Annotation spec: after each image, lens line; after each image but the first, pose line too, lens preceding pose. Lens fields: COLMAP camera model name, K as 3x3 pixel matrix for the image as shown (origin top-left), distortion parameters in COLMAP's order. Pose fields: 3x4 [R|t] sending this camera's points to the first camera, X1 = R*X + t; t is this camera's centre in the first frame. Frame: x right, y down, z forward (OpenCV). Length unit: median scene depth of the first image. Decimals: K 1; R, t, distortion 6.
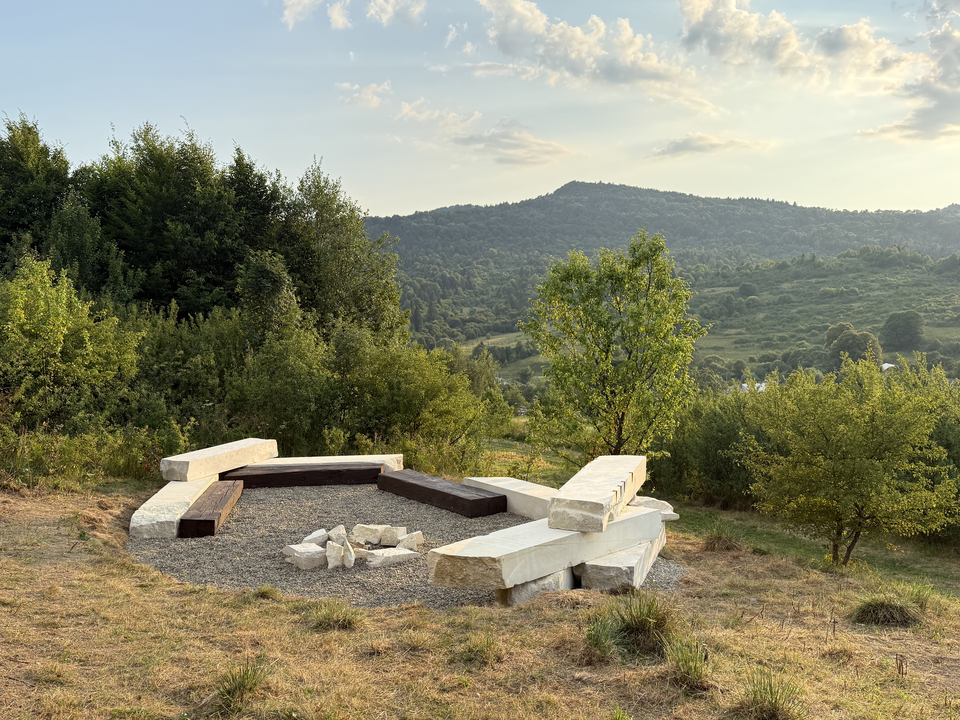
lens RADIAL K [[849.4, 0, 492.8], [0, 849.4, 352.2], [0, 0, 1]] dist [0.212148, -0.468063]
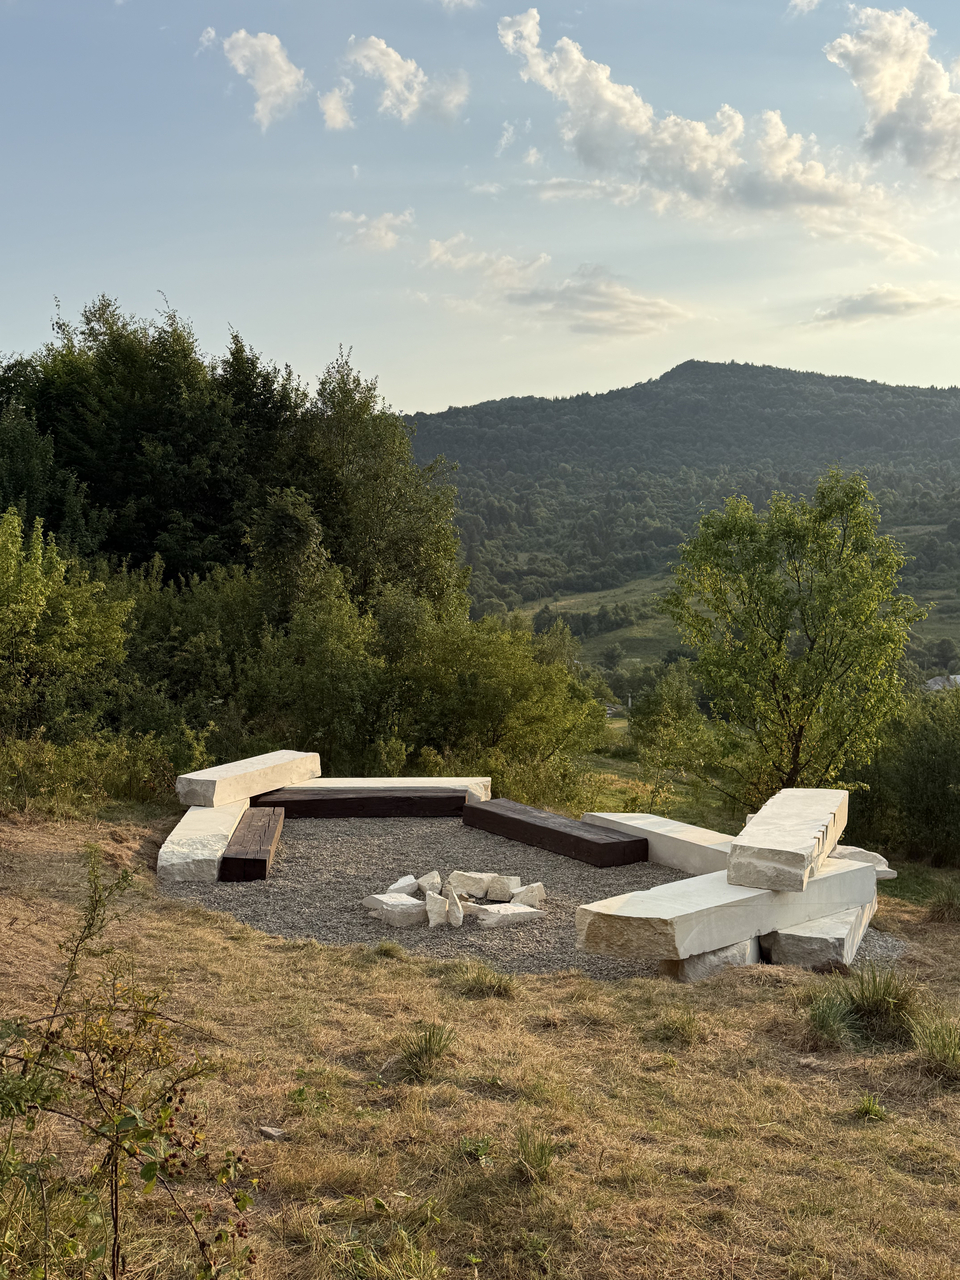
lens RADIAL K [[1282.3, 0, 480.0], [0, 1282.3, 640.0], [0, 0, 1]] dist [0.197176, -0.420237]
pose [[0.997867, 0.015082, -0.063507, -0.047340], [-0.014098, 0.999774, 0.015917, -0.014300], [0.063732, -0.014987, 0.997854, -0.086867]]
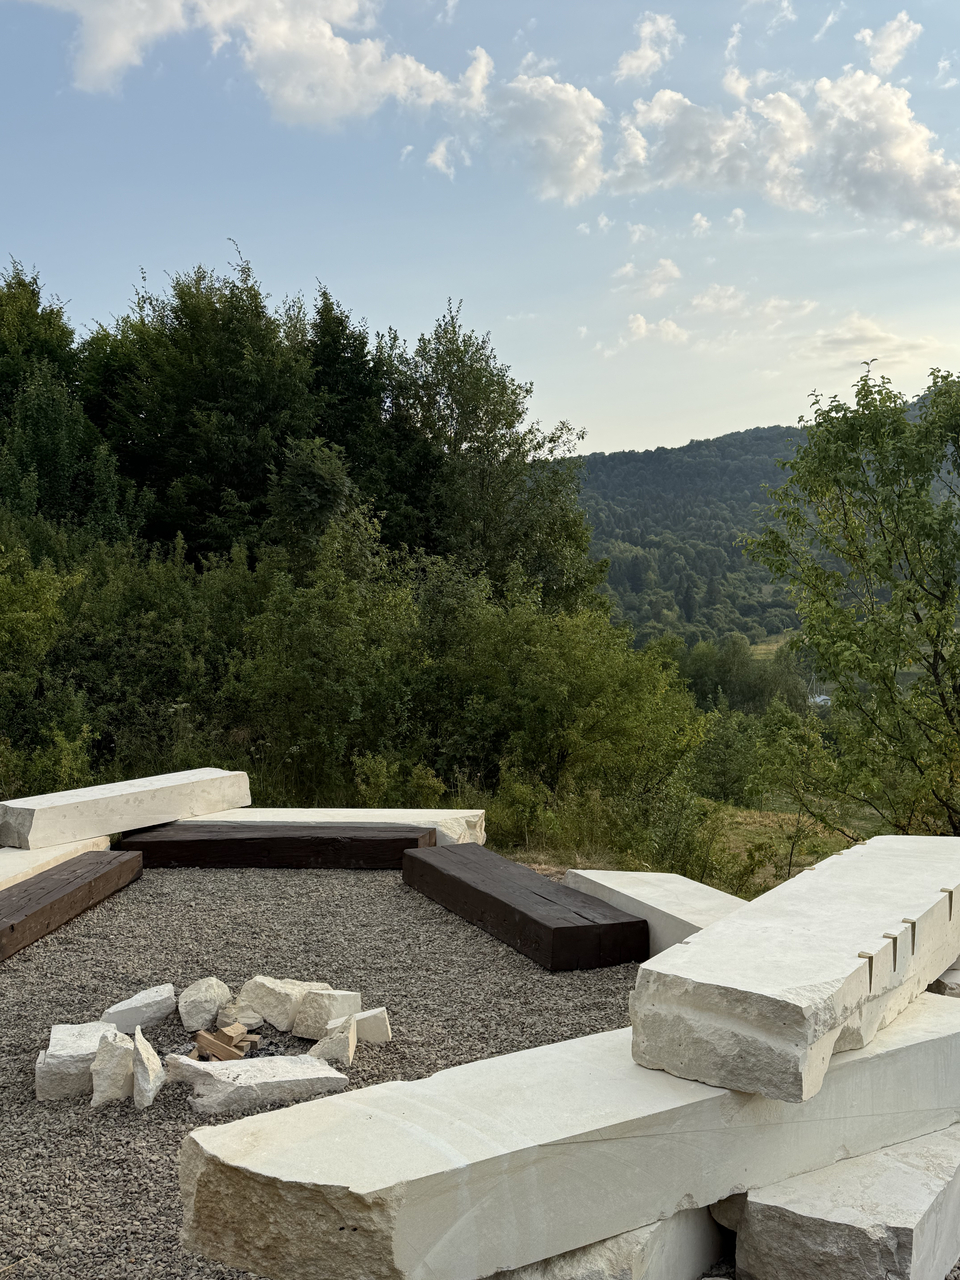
lens RADIAL K [[1282.3, 0, 480.0], [0, 1282.3, 640.0], [0, 0, 1]] dist [0.197176, -0.420237]
pose [[0.968612, 0.001968, -0.248570, 0.072833], [-0.004808, 0.999930, -0.010817, 0.031556], [0.248531, 0.011672, 0.968554, 0.296526]]
